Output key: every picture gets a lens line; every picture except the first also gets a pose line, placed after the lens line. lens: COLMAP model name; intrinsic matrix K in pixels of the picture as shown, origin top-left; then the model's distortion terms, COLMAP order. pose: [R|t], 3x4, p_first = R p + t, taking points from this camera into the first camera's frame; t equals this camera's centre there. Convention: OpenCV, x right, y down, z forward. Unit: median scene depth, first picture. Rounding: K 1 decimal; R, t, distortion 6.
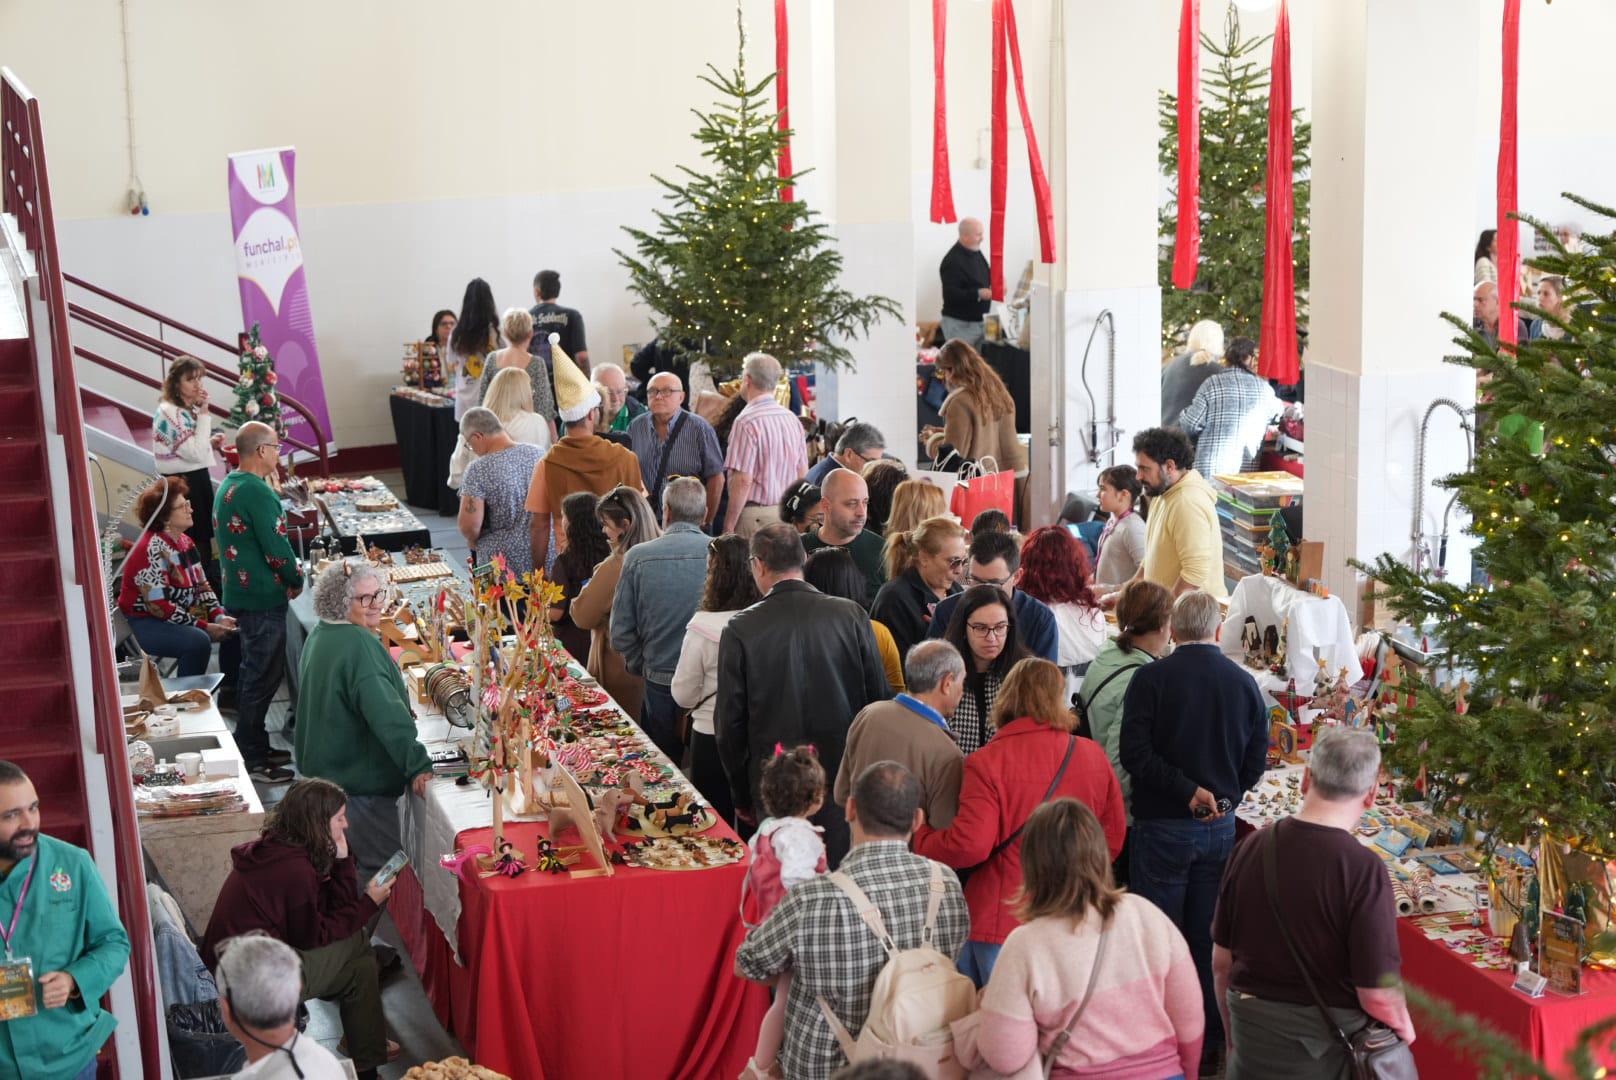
lens RADIAL K [[3135.6, 0, 813.3], [0, 3135.6, 542.5], [0, 0, 1]] dist [0.006079, 0.000000]
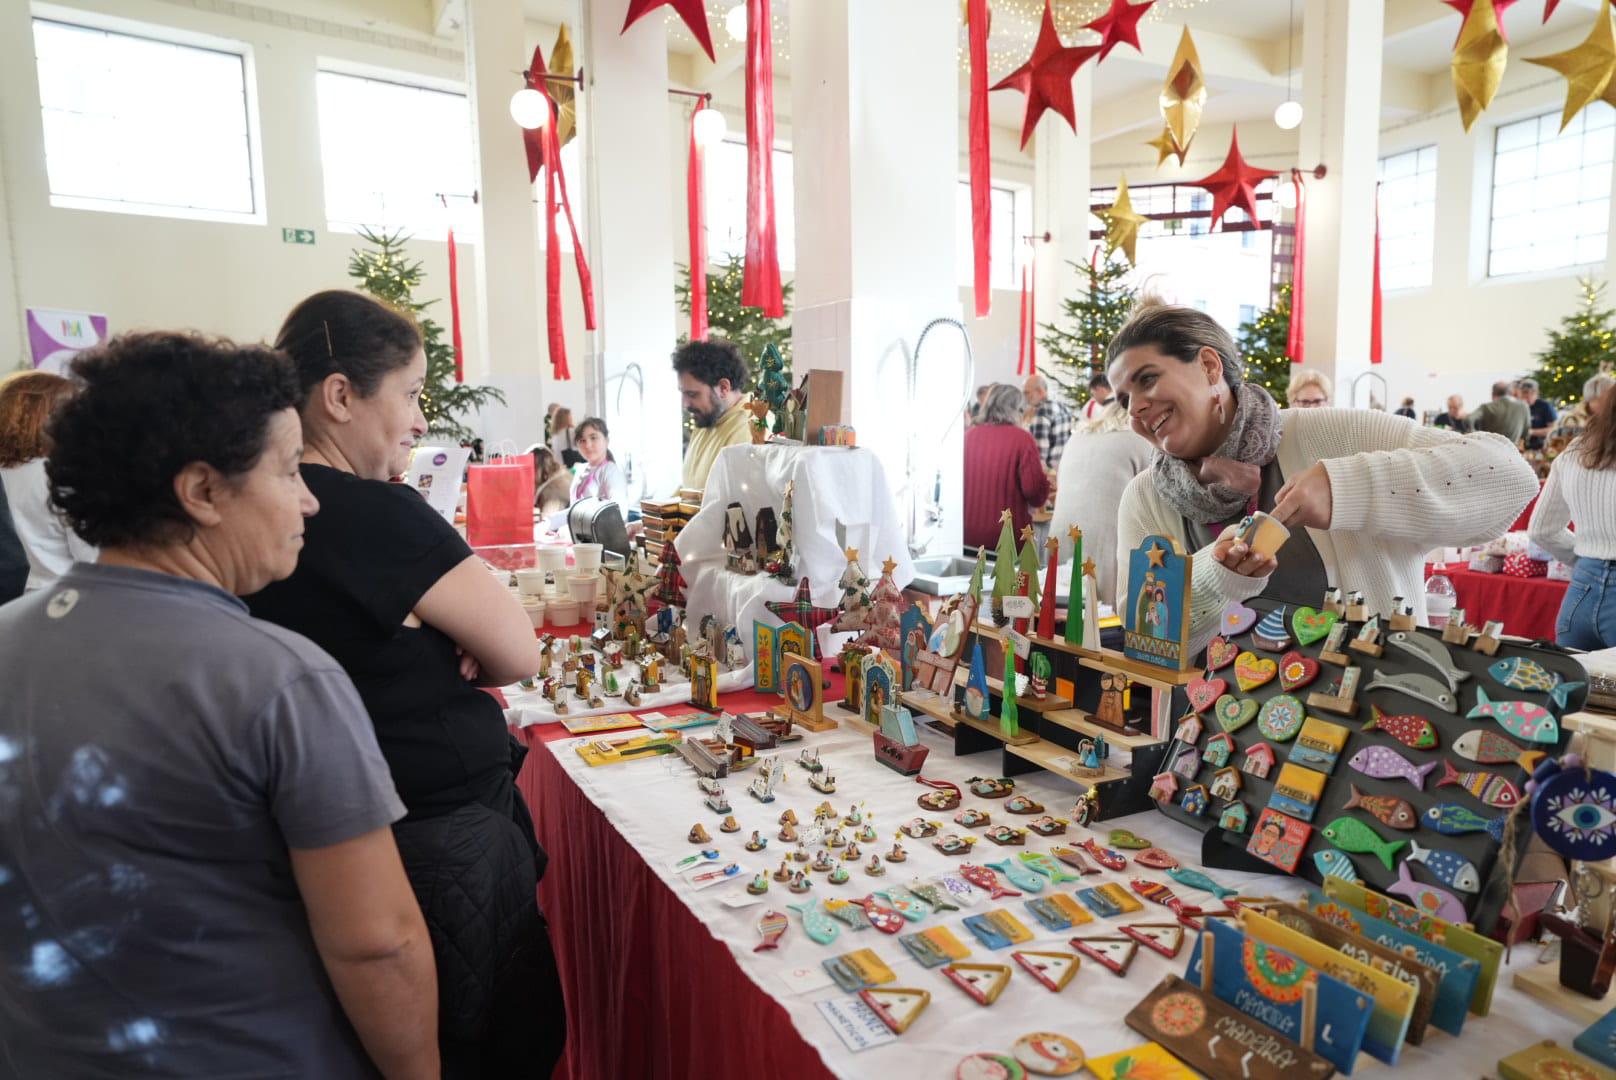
lens RADIAL K [[1076.7, 0, 814.2], [0, 1076.7, 547.8], [0, 0, 1]] dist [-0.022315, 0.022739]
pose [[0.981880, -0.023695, 0.188014, 0.100752], [0.036611, 0.997179, -0.065523, 0.043687], [-0.185931, 0.071219, 0.979978, 0.691428]]
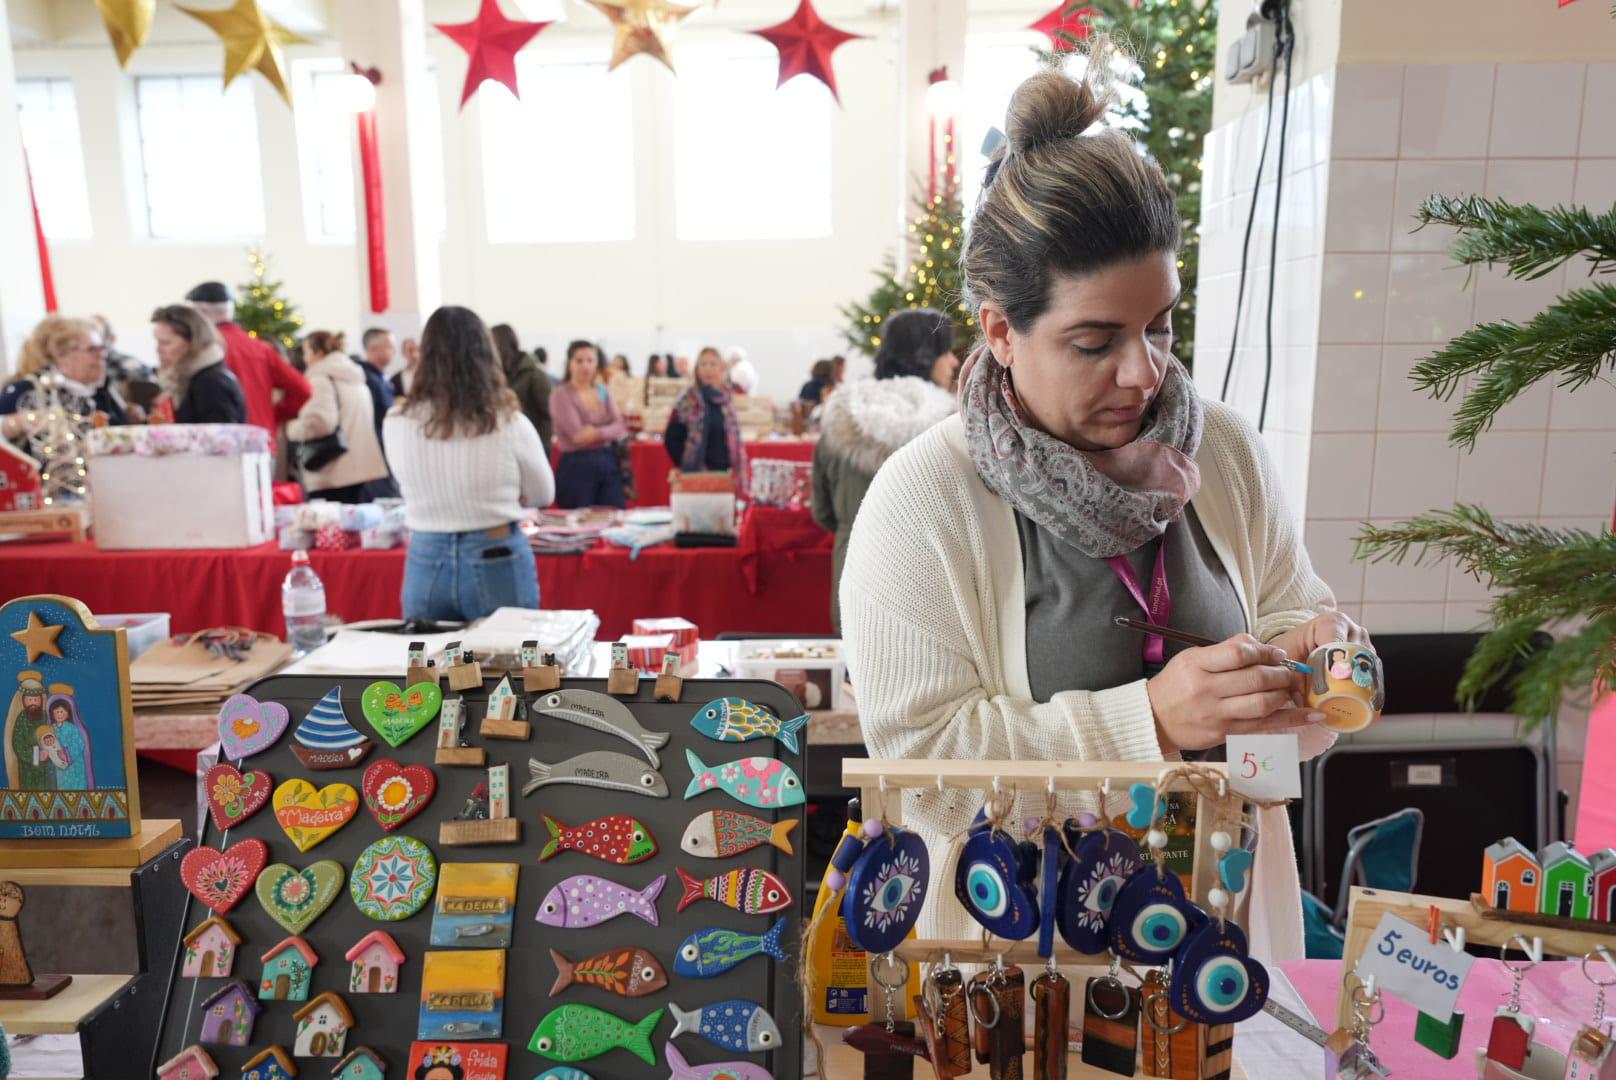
lens RADIAL K [[1076.7, 0, 819.2], [0, 1076.7, 539.1], [0, 0, 1]] dist [-0.022315, 0.022739]
pose [[0.264904, -0.139069, 0.954194, 0.122827], [0.181625, 0.979030, 0.092266, 0.028942], [-0.947015, 0.148863, 0.284608, 0.773342]]
